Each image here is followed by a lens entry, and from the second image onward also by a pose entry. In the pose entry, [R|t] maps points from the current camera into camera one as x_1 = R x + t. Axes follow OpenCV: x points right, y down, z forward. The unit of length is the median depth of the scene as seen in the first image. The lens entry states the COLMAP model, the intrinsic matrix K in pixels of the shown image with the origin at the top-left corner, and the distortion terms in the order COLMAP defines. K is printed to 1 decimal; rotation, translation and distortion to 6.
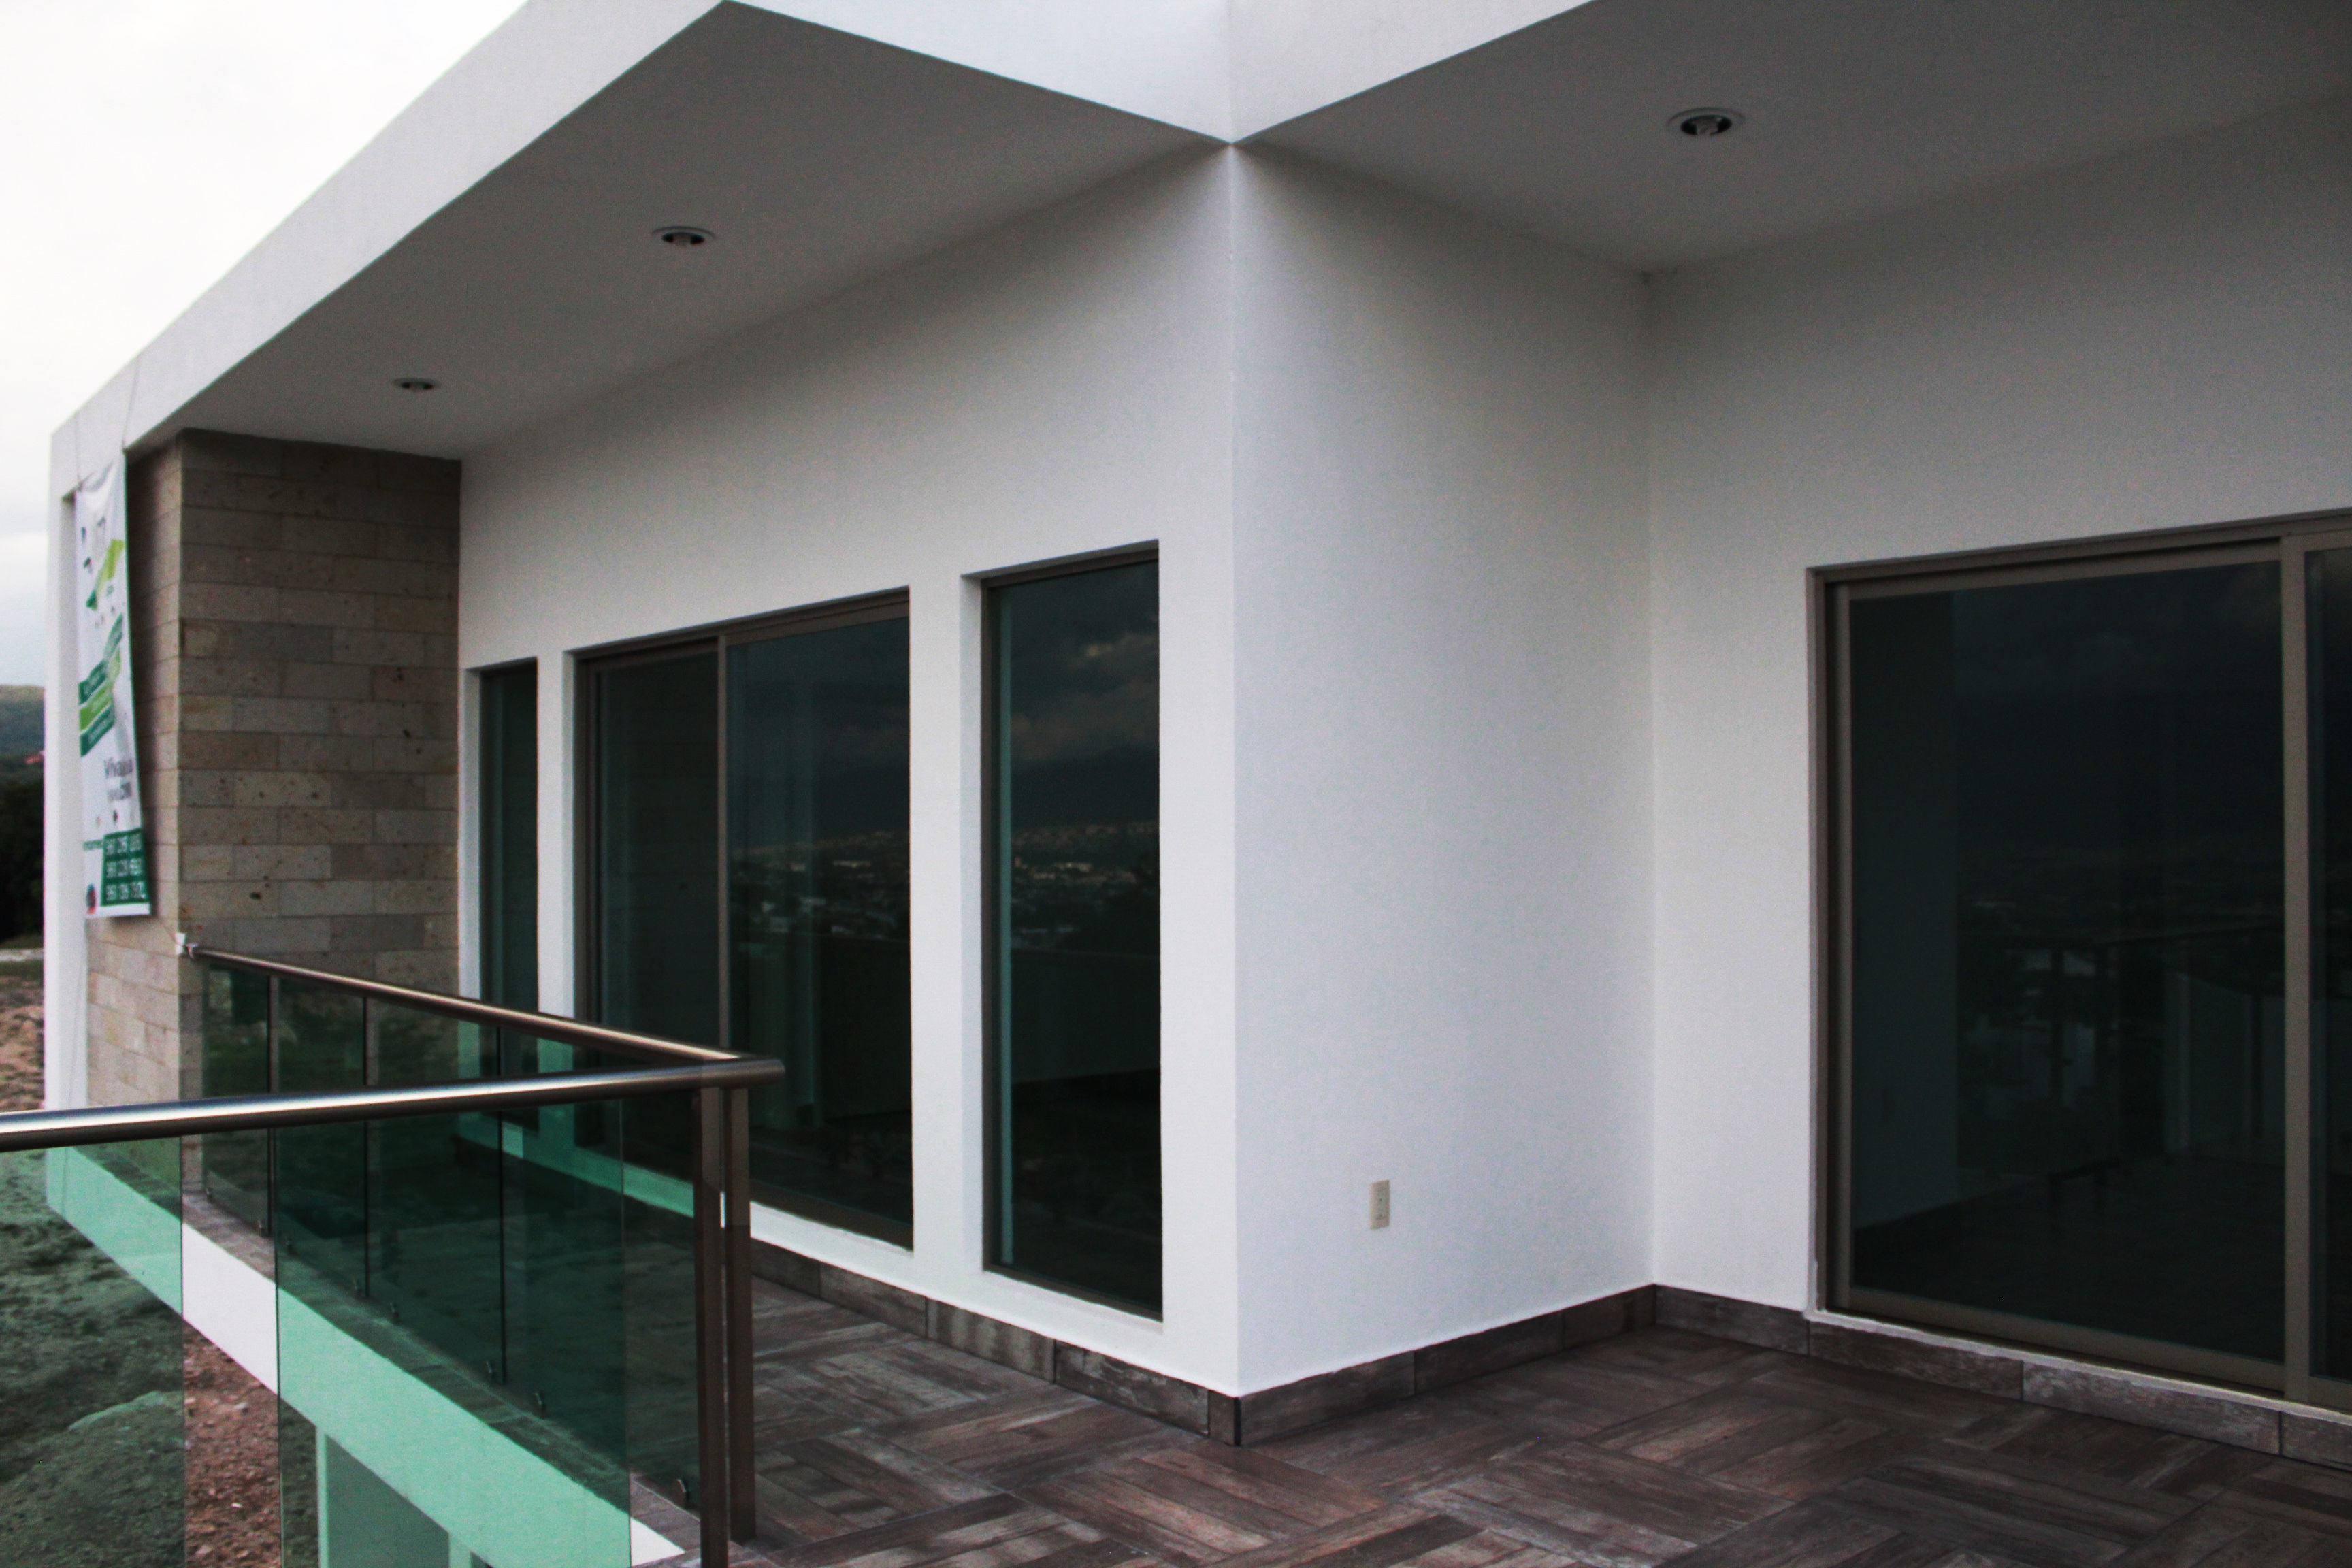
lens RADIAL K [[1968.7, 0, 1166.9], [0, 1968.7, 797.8], [0, 0, 1]] dist [-0.138900, 0.095376]
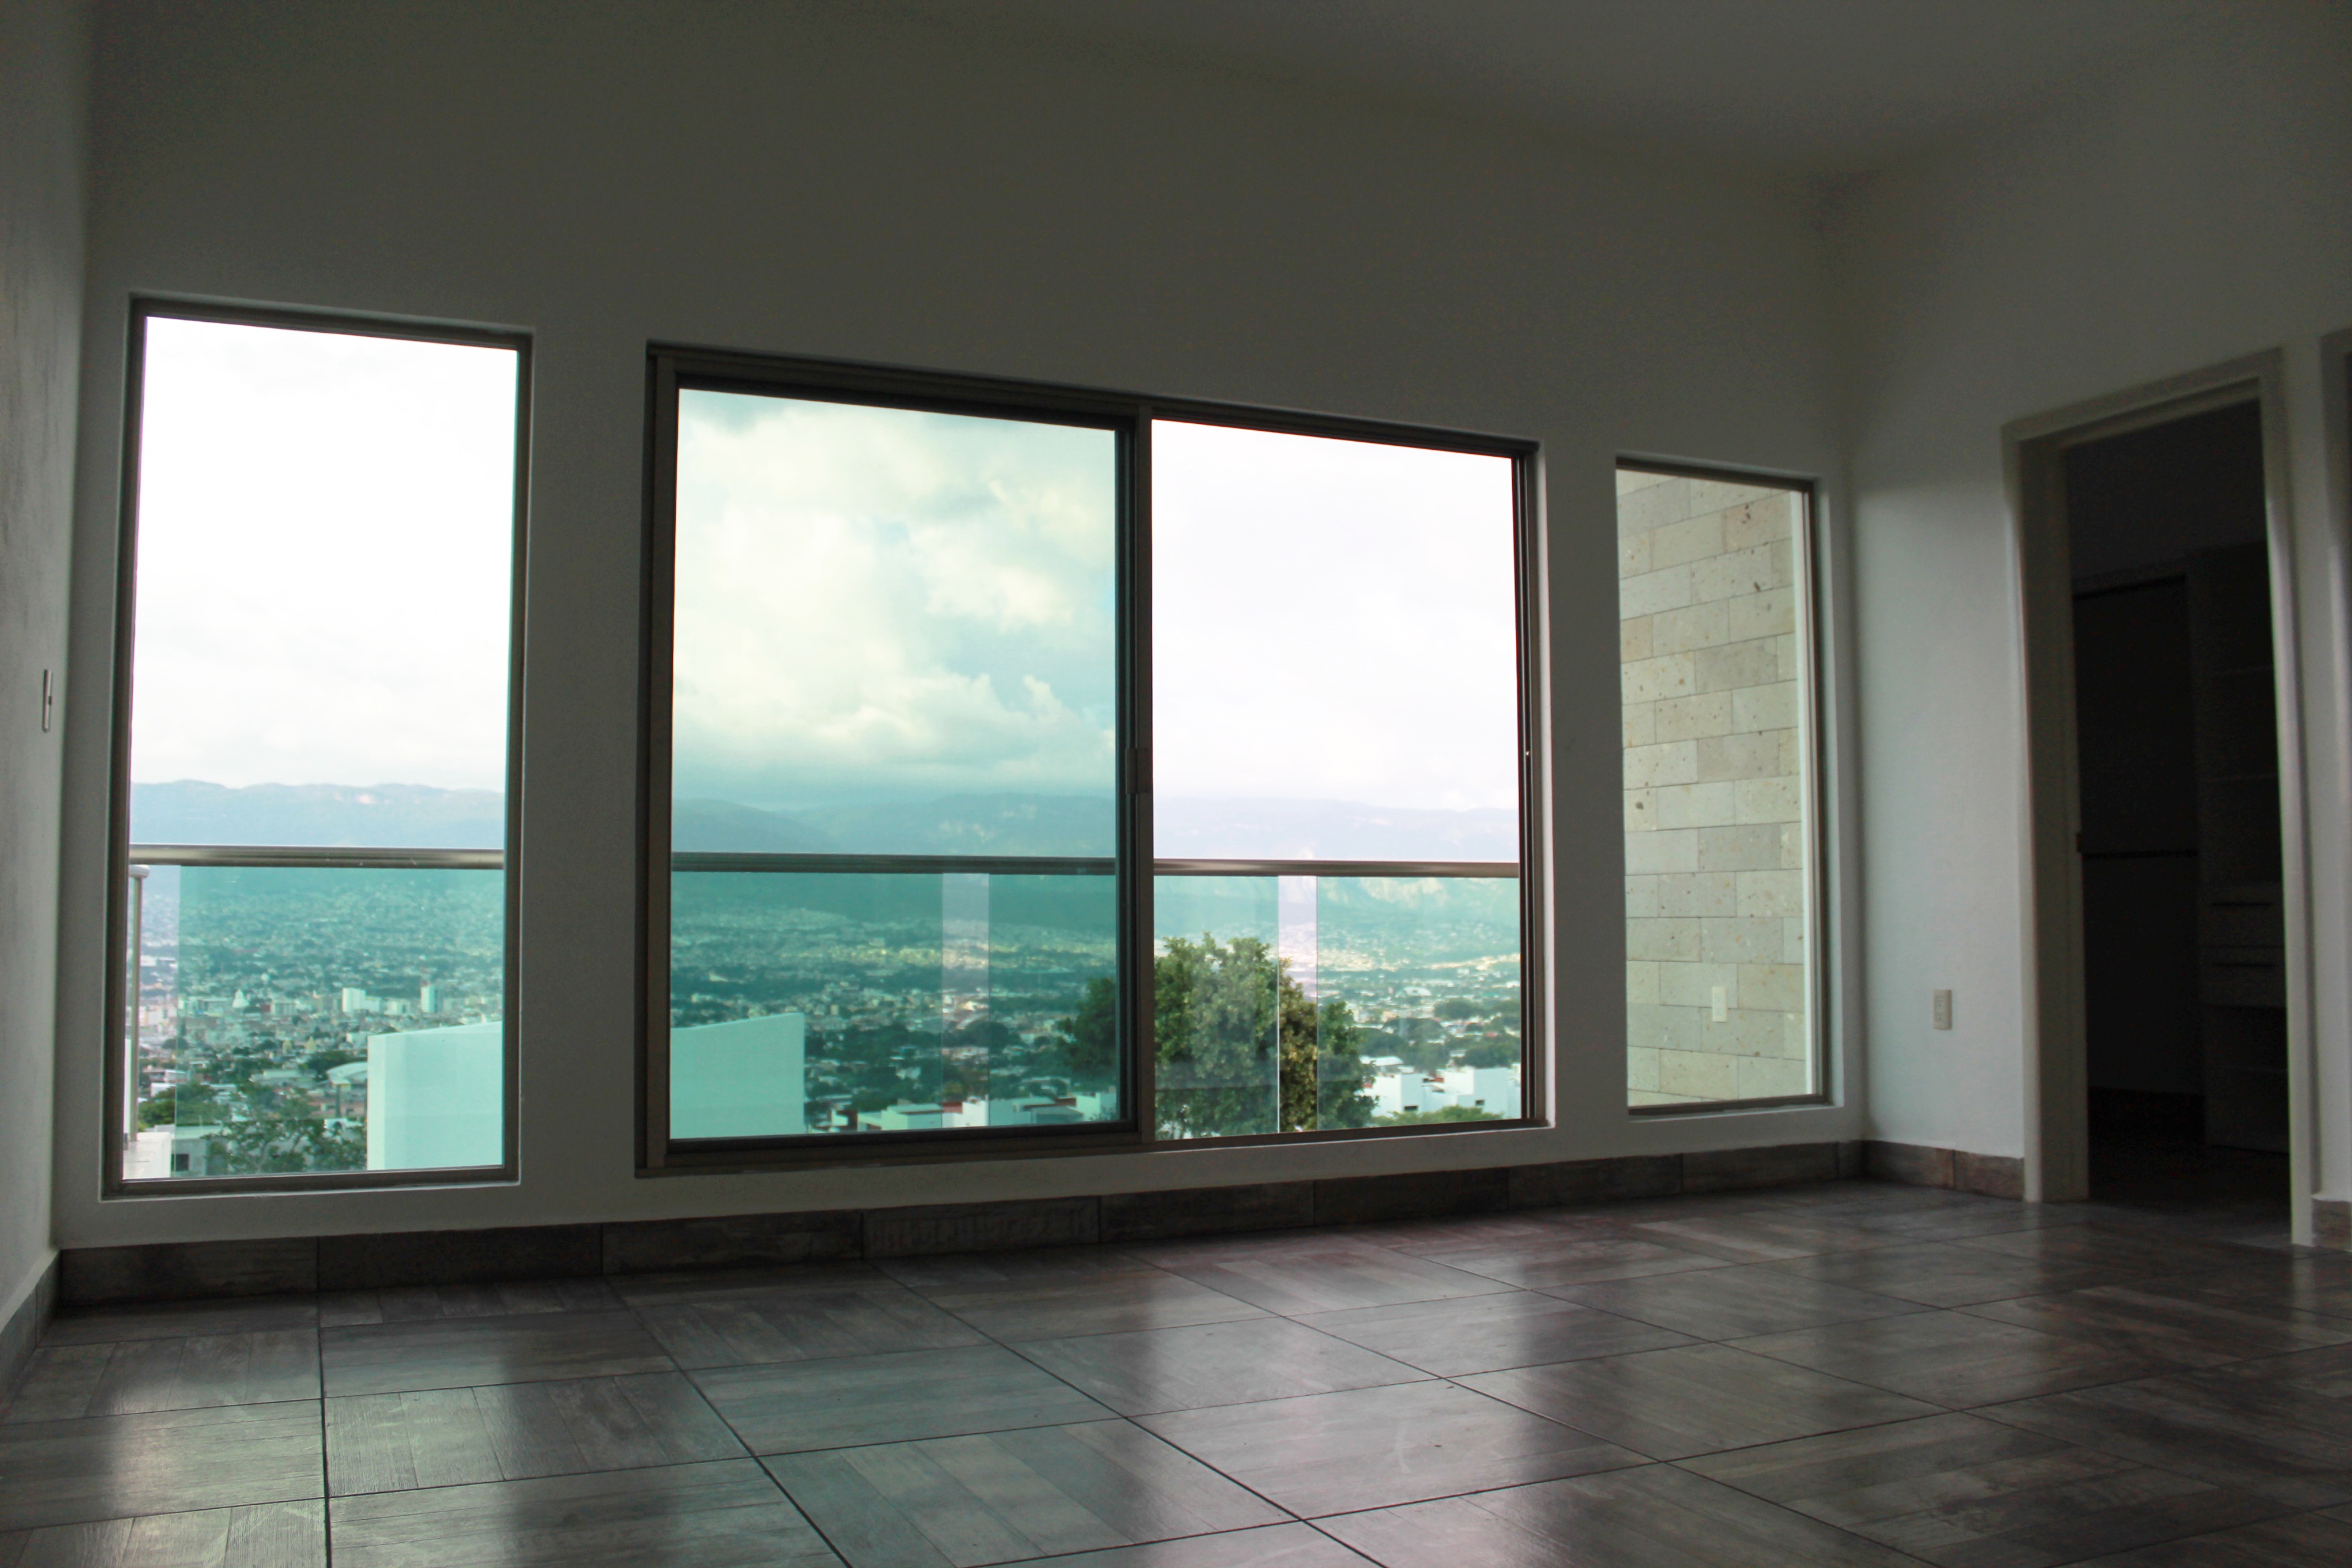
lens RADIAL K [[1968.7, 0, 1198.5], [0, 1968.7, 799.9], [0, 0, 1]] dist [-0.138900, 0.095376]
pose [[-0.260684, -0.057298, -0.963722, 0.417219], [0.019112, 0.997735, -0.064490, 0.100246], [0.965235, -0.035230, -0.258998, 1.026002]]
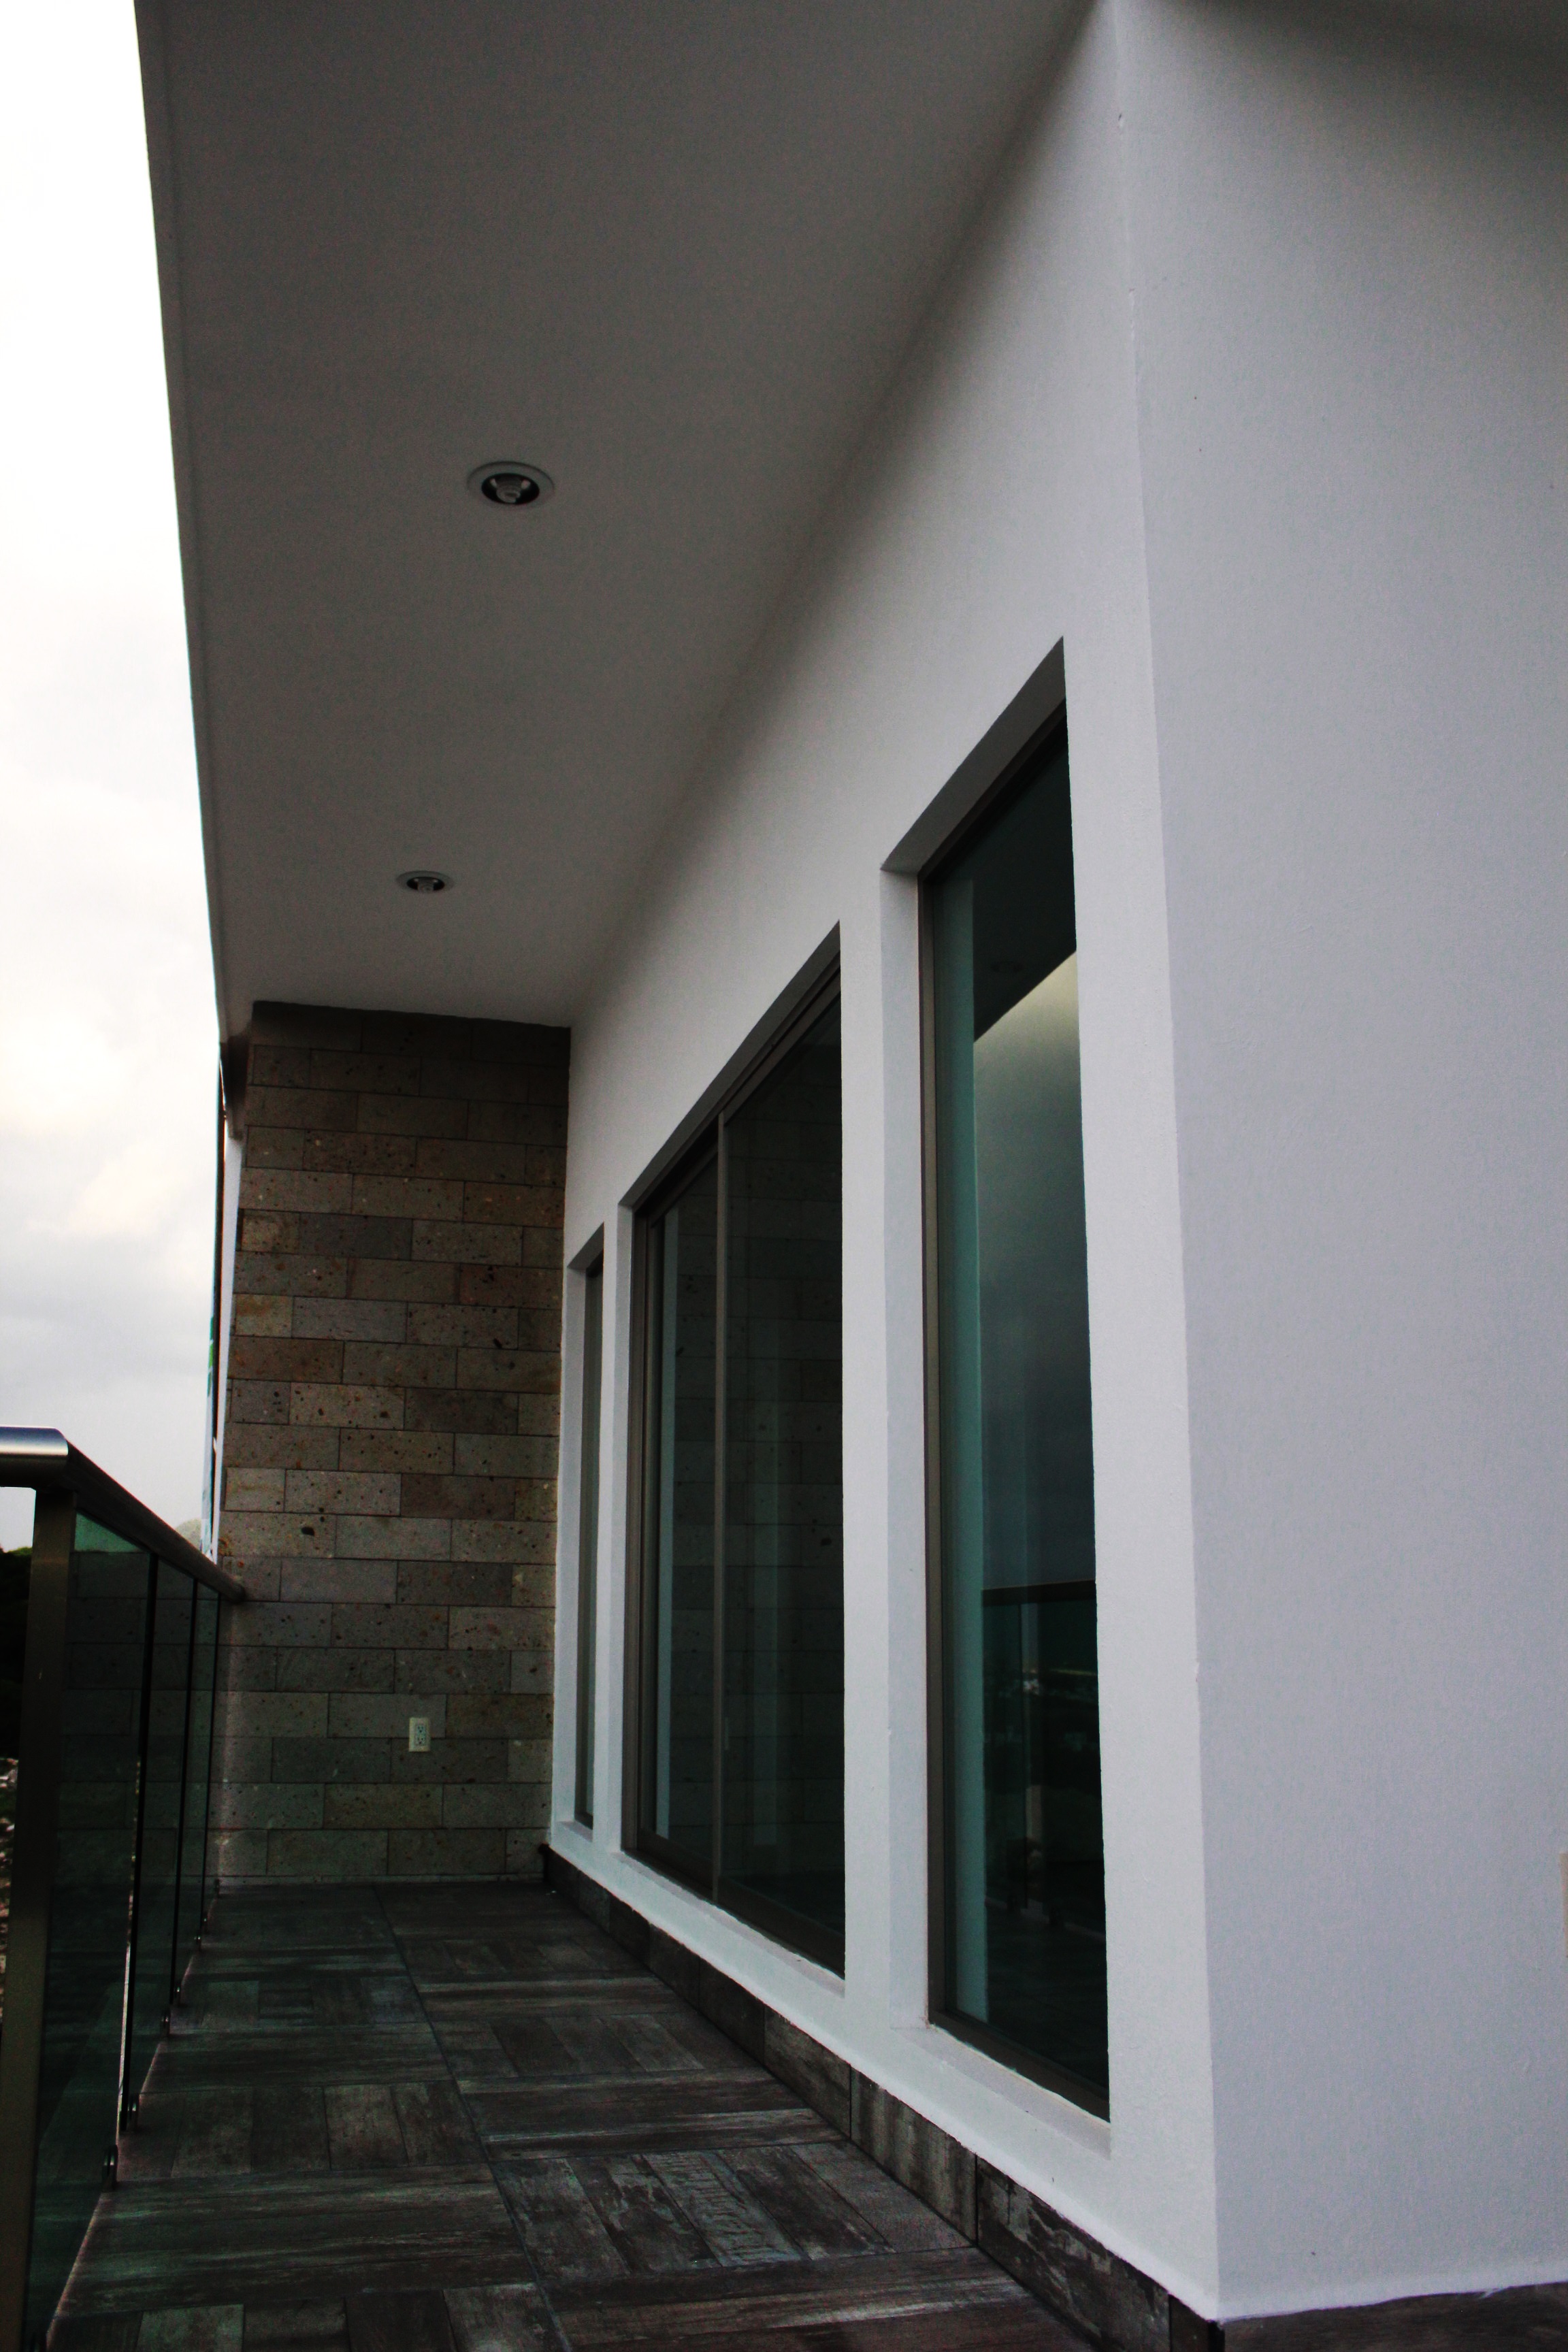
lens RADIAL K [[1968.7, 0, 794.6], [0, 1968.7, 1179.0], [0, 0, 1]] dist [-0.138900, 0.095376]
pose [[0.905128, -0.094502, -0.414502, 0.084356], [0.002286, 0.976049, -0.217537, 0.085541], [0.425132, 0.195951, 0.883666, 0.304239]]
